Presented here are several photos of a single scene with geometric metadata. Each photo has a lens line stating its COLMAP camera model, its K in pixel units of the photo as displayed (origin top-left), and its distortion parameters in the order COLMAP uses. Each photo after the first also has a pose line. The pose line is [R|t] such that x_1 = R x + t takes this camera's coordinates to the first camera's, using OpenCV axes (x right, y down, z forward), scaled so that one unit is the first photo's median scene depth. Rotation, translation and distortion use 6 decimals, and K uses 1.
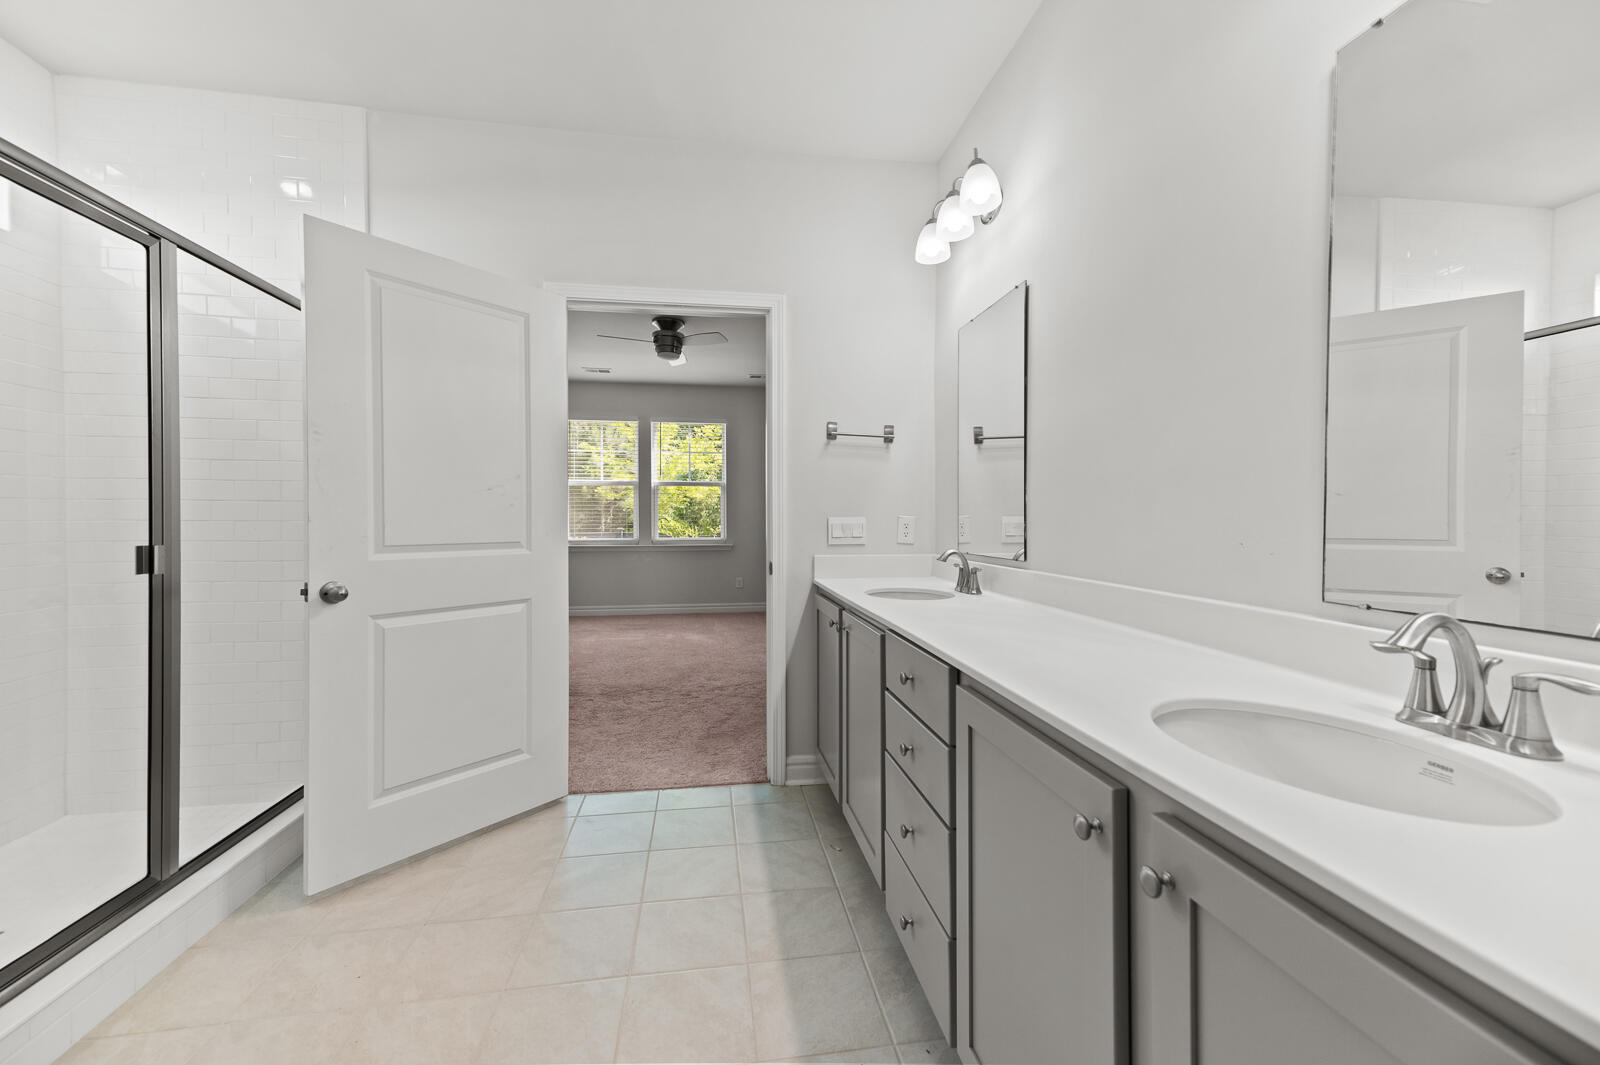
lens RADIAL K [[637.9, 0, 797.3], [0, 637.9, 520.5], [0, 0, 1]] dist [0.021110, -0.000273]
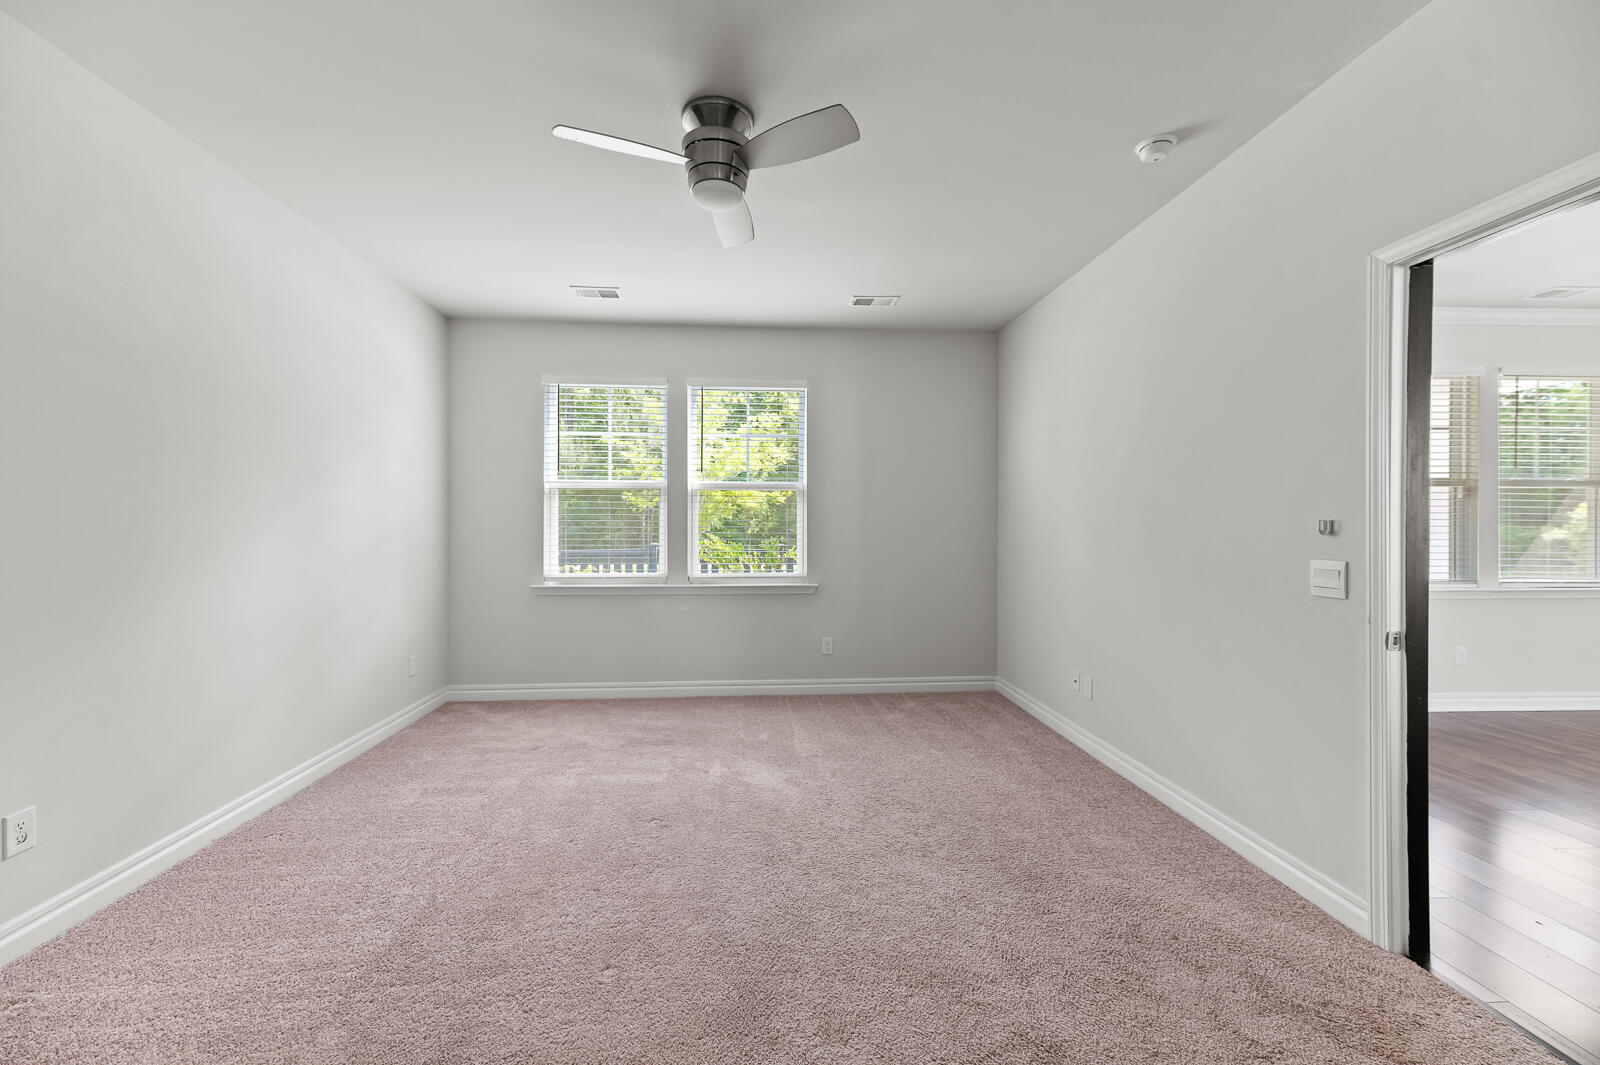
lens RADIAL K [[637.9, 0, 793.4], [0, 637.9, 529.6], [0, 0, 1]] dist [0.021110, -0.000273]
pose [[0.997271, 0.005904, -0.073587, -0.078412], [-0.005401, 0.999961, 0.007030, -0.021193], [0.073625, -0.006613, 0.997264, 0.380932]]
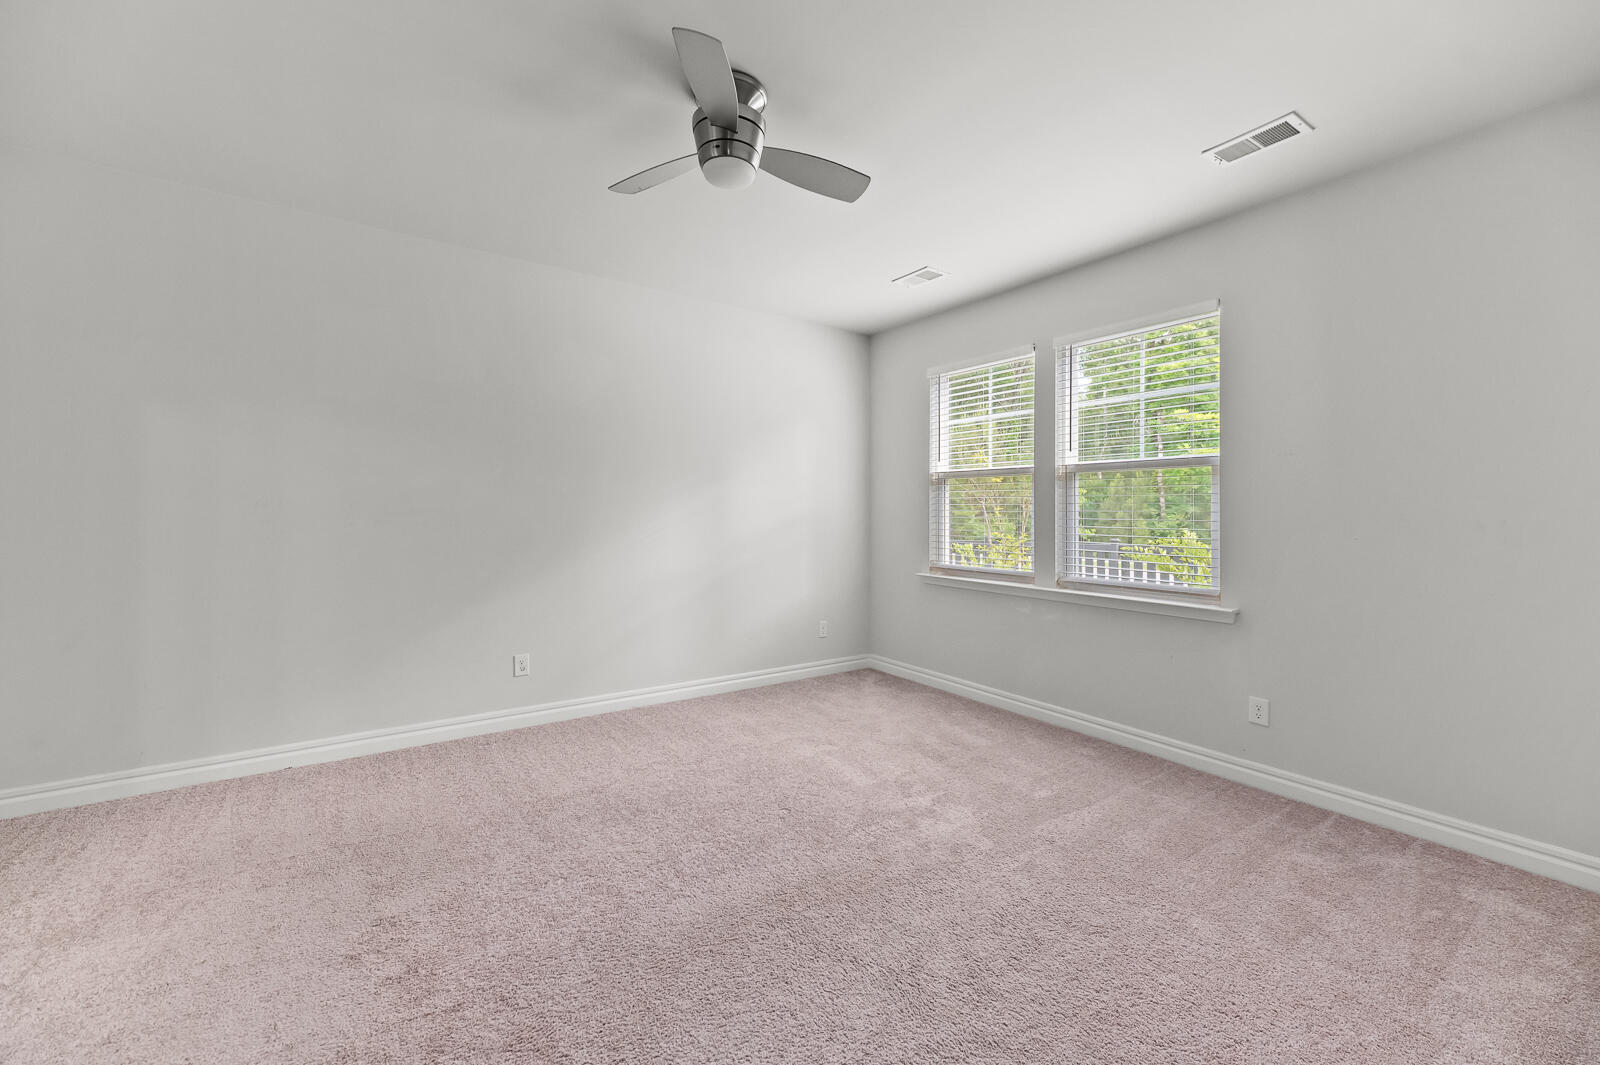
lens RADIAL K [[637.9, 0, 797.6], [0, 637.9, 529.8], [0, 0, 1]] dist [0.021110, -0.000273]
pose [[0.452617, 0.029813, -0.891207, 0.134779], [-0.014126, 0.999555, 0.026264, -0.019876], [0.891593, 0.000701, 0.452837, 0.579584]]
